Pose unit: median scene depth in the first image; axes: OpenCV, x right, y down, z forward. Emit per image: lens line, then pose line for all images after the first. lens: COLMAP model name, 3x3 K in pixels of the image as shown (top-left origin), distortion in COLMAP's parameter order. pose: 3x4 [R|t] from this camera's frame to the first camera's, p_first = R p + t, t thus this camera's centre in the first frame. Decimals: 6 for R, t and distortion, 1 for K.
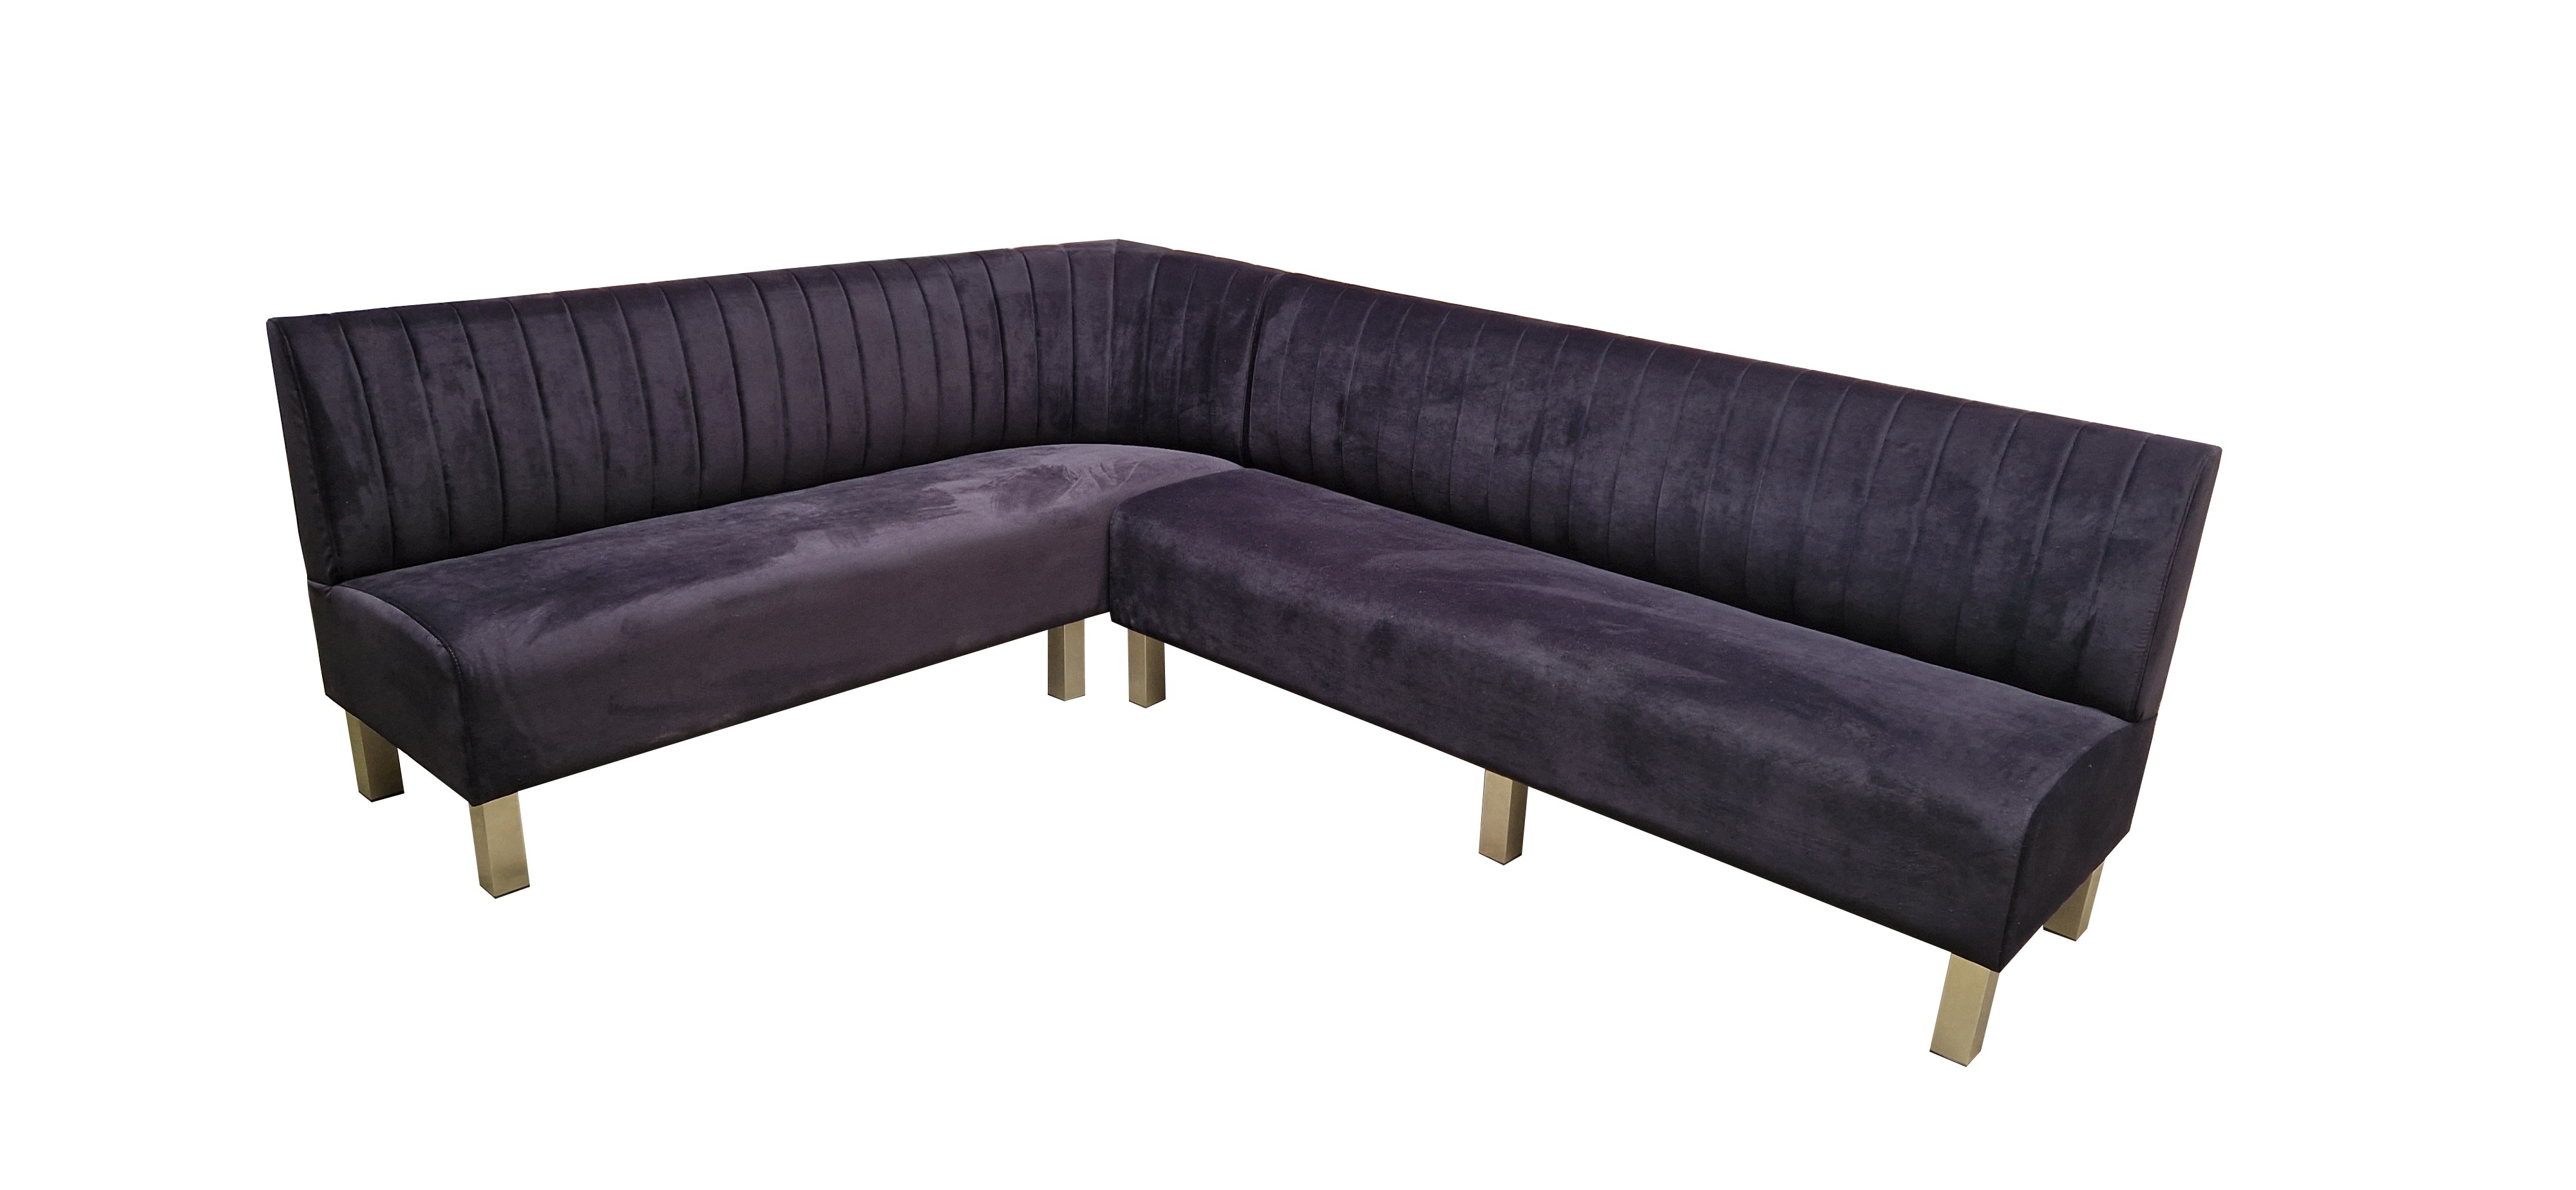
lens RADIAL K [[1620.2, 0, 1288.0], [0, 1620.2, 595.0], [0, 0, 1]] dist [0.062750, -0.000609]
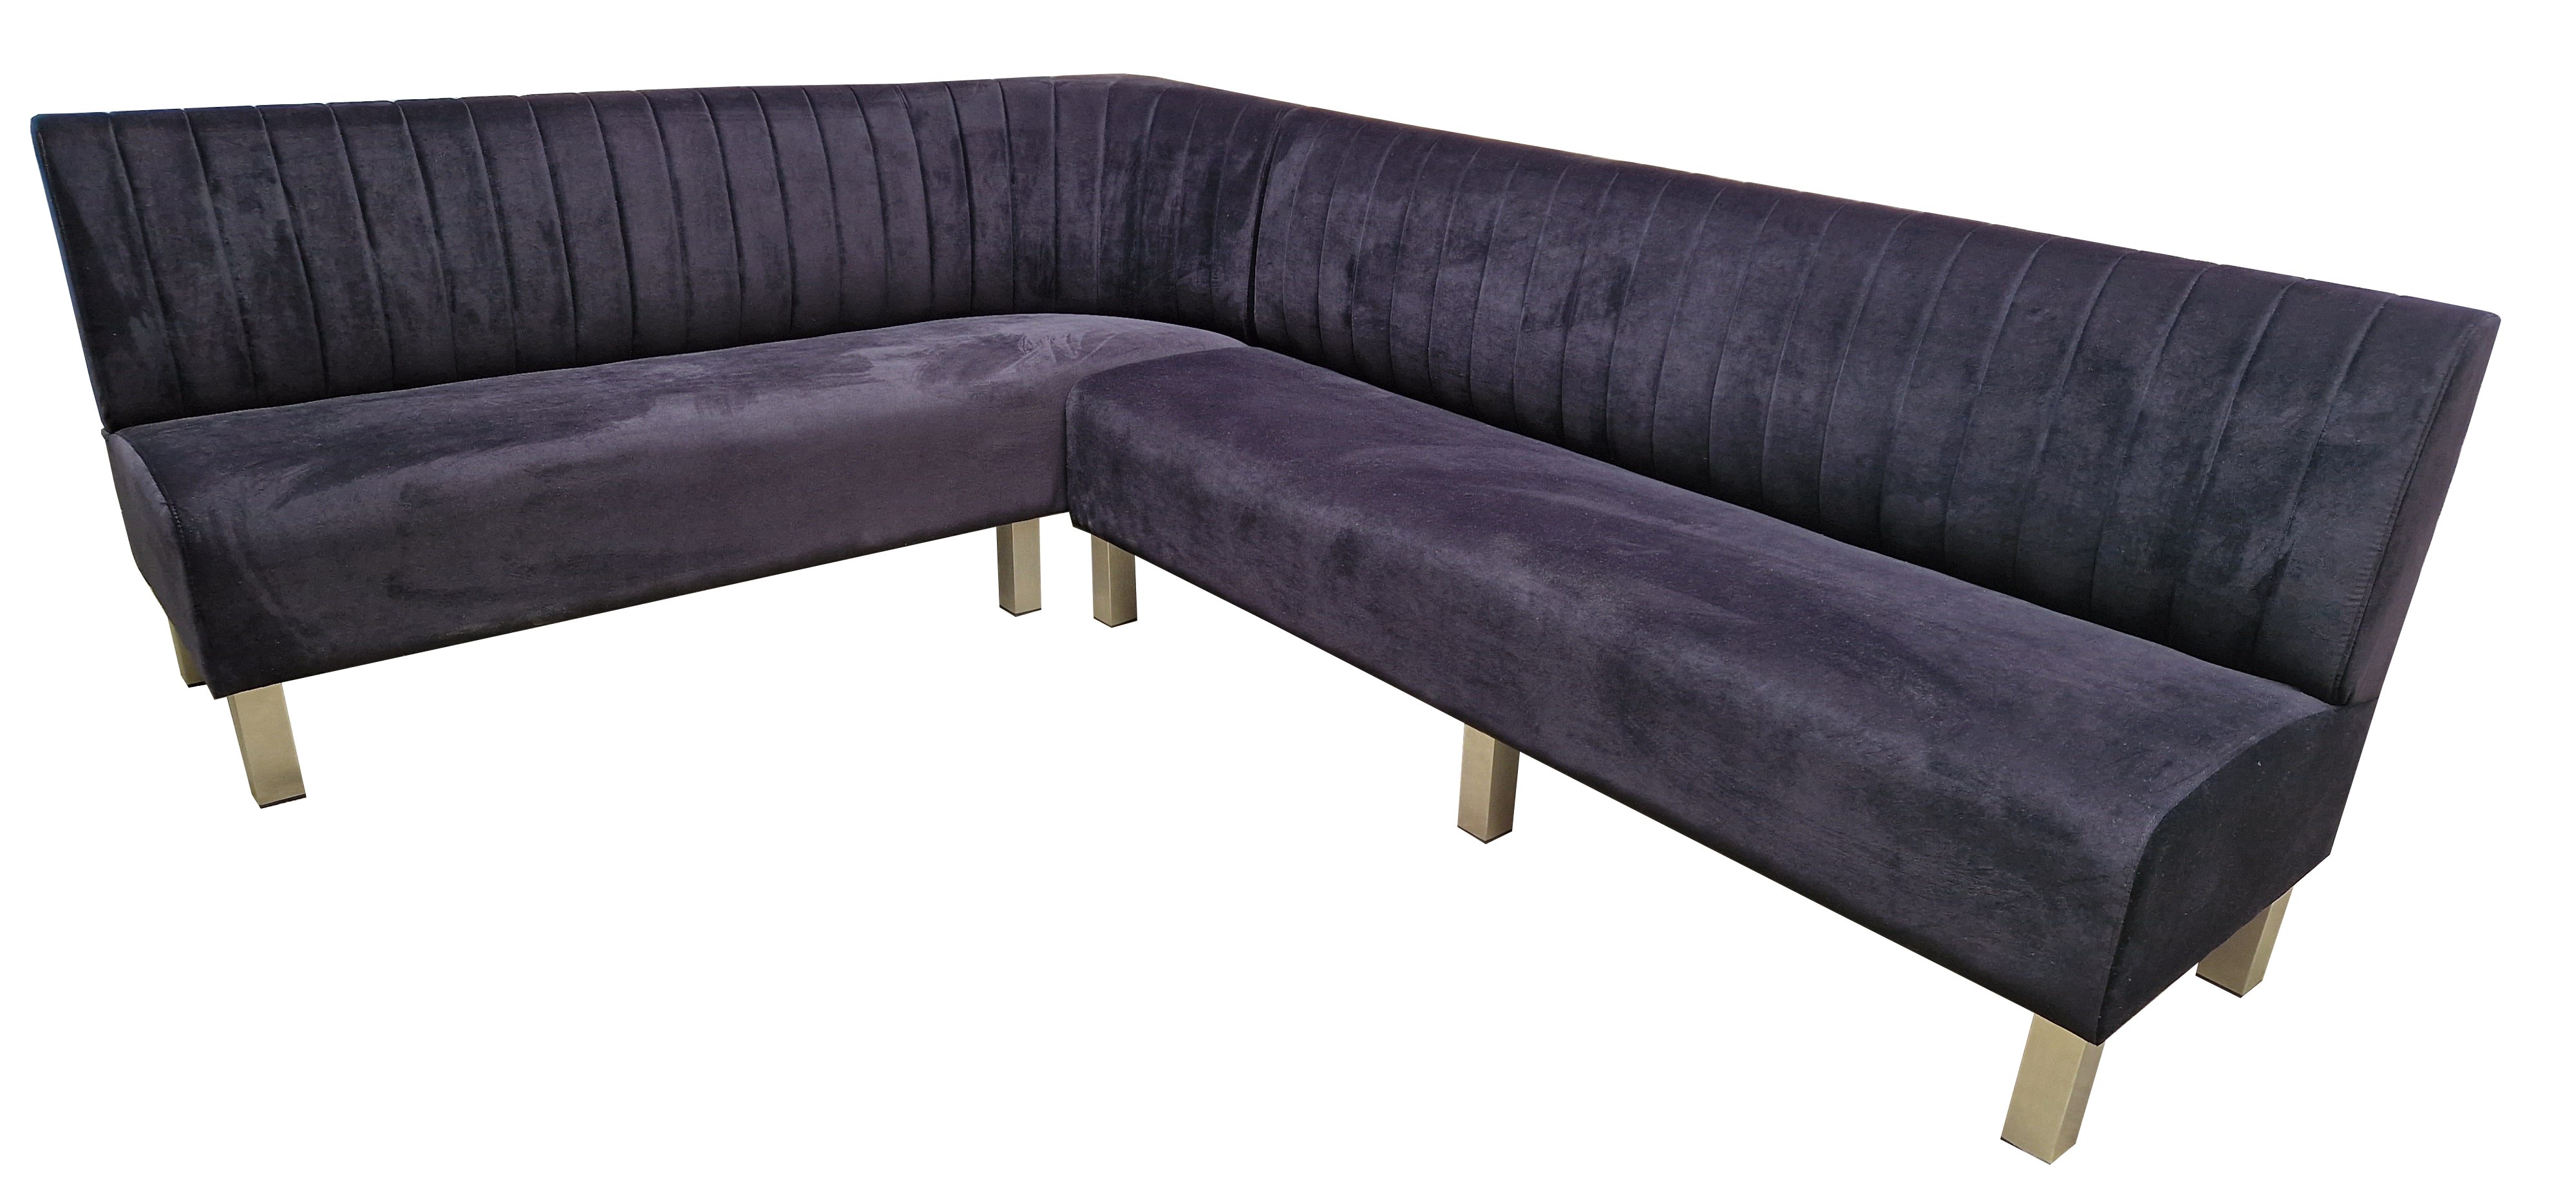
lens RADIAL K [[1654.3, 0, 1288.0], [0, 1654.3, 595.0], [0, 0, 1]] dist [0.072847, -0.049461]
pose [[0.990713, 0.045659, -0.128078, 0.133927], [-0.040502, 0.998272, 0.042583, 0.014694], [0.129801, -0.037000, 0.990850, 0.191222]]
